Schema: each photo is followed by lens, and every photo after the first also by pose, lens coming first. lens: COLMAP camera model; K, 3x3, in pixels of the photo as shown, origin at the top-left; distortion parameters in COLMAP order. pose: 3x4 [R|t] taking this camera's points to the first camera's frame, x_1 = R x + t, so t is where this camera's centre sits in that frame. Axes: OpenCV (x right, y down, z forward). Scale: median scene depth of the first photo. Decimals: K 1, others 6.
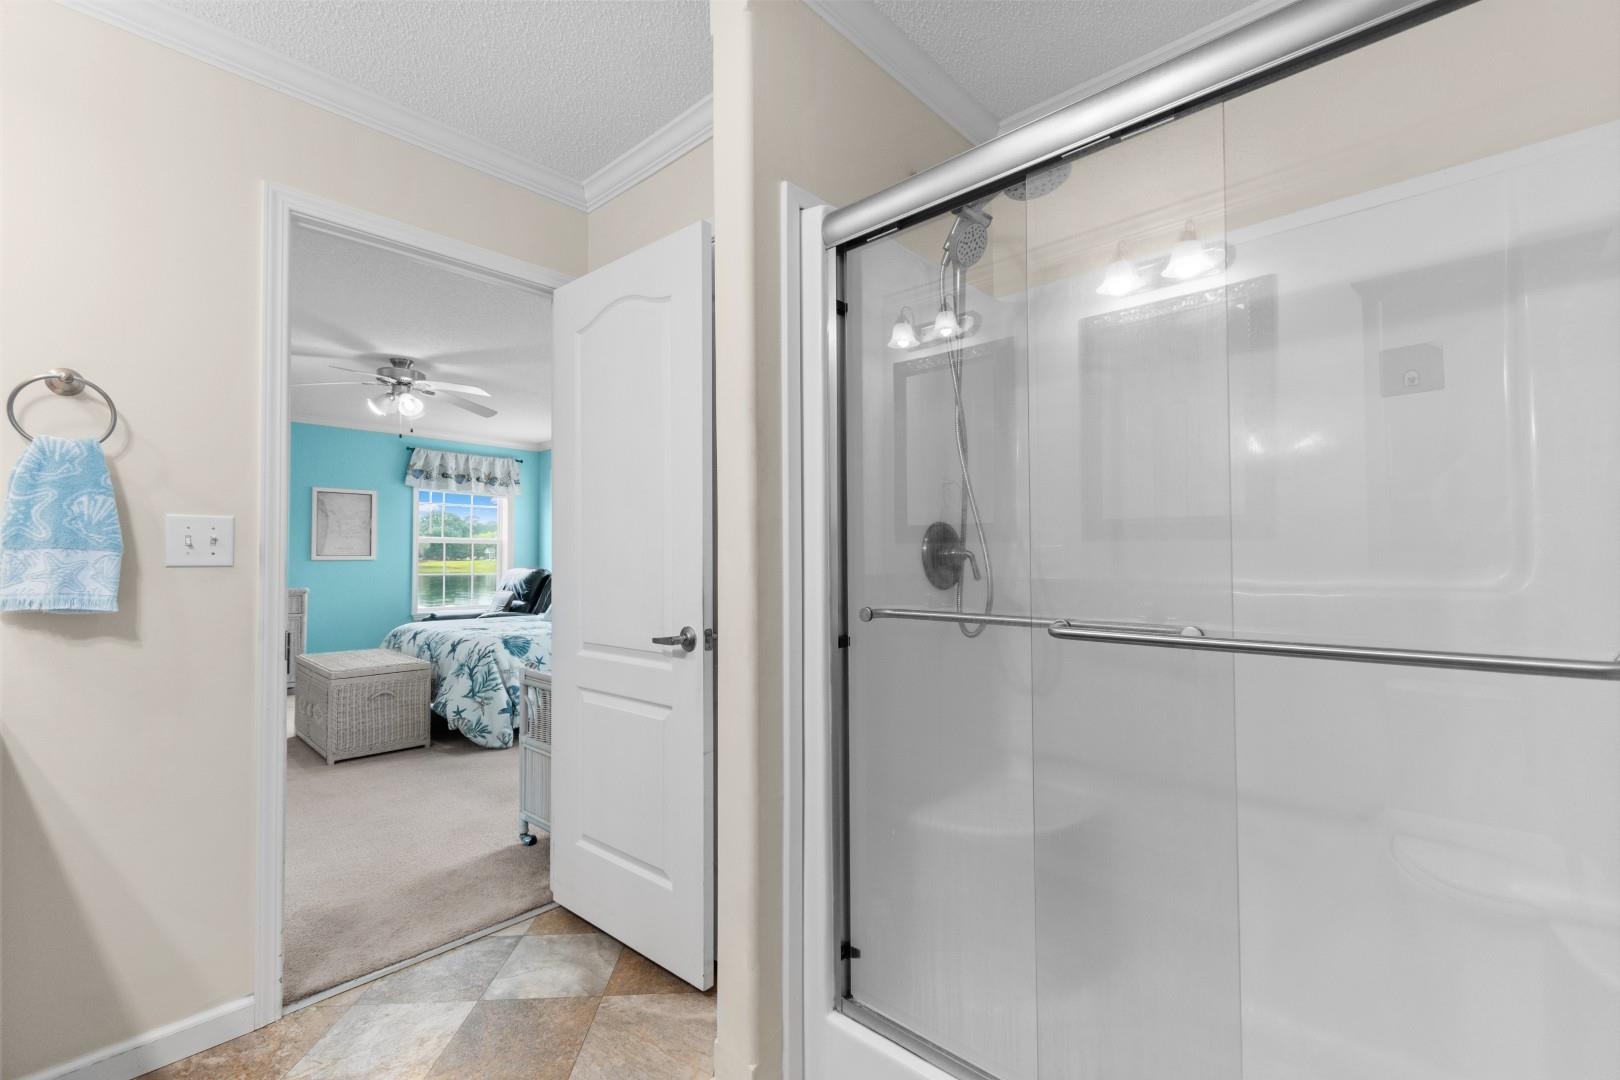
lens RADIAL K [[707.4, 0, 822.8], [0, 707.4, 541.2], [0, 0, 1]] dist [0.004081, -0.001354]
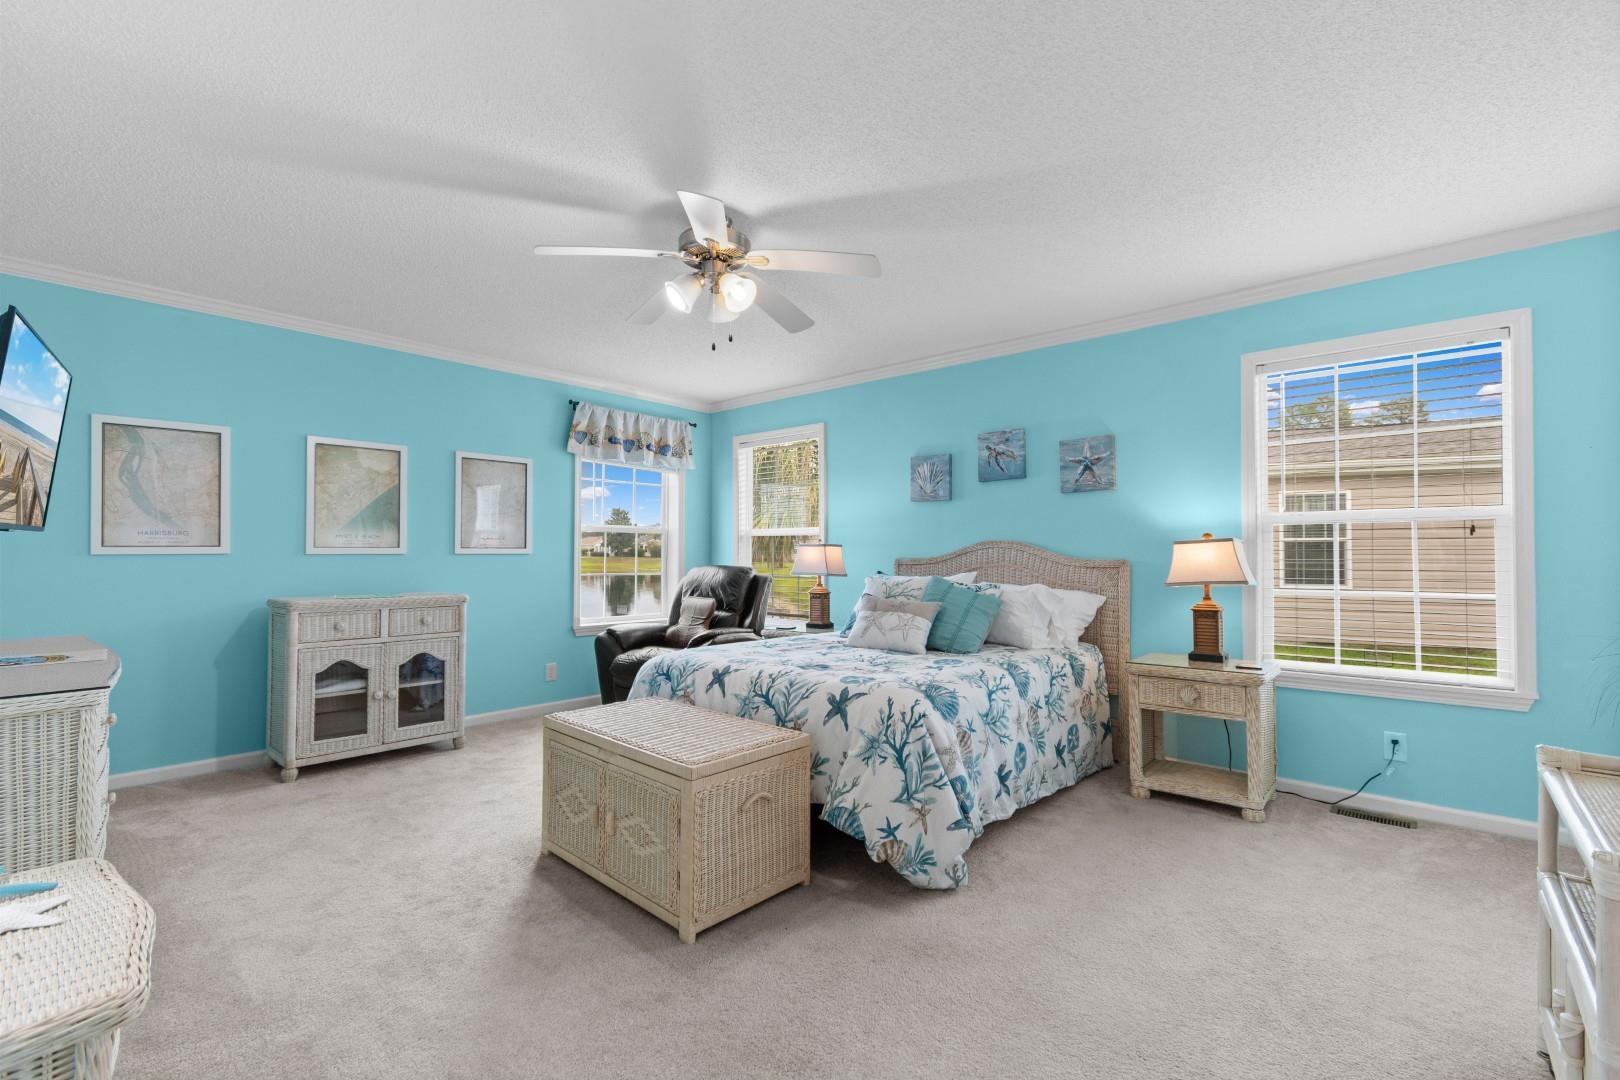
lens RADIAL K [[707.4, 0, 815.4], [0, 707.4, 542.0], [0, 0, 1]] dist [0.004081, -0.001354]
pose [[0.999936, 0.002522, 0.011061, -0.504035], [-0.002597, 0.999974, 0.006785, 0.011712], [-0.011044, -0.006813, 0.999916, 0.392949]]
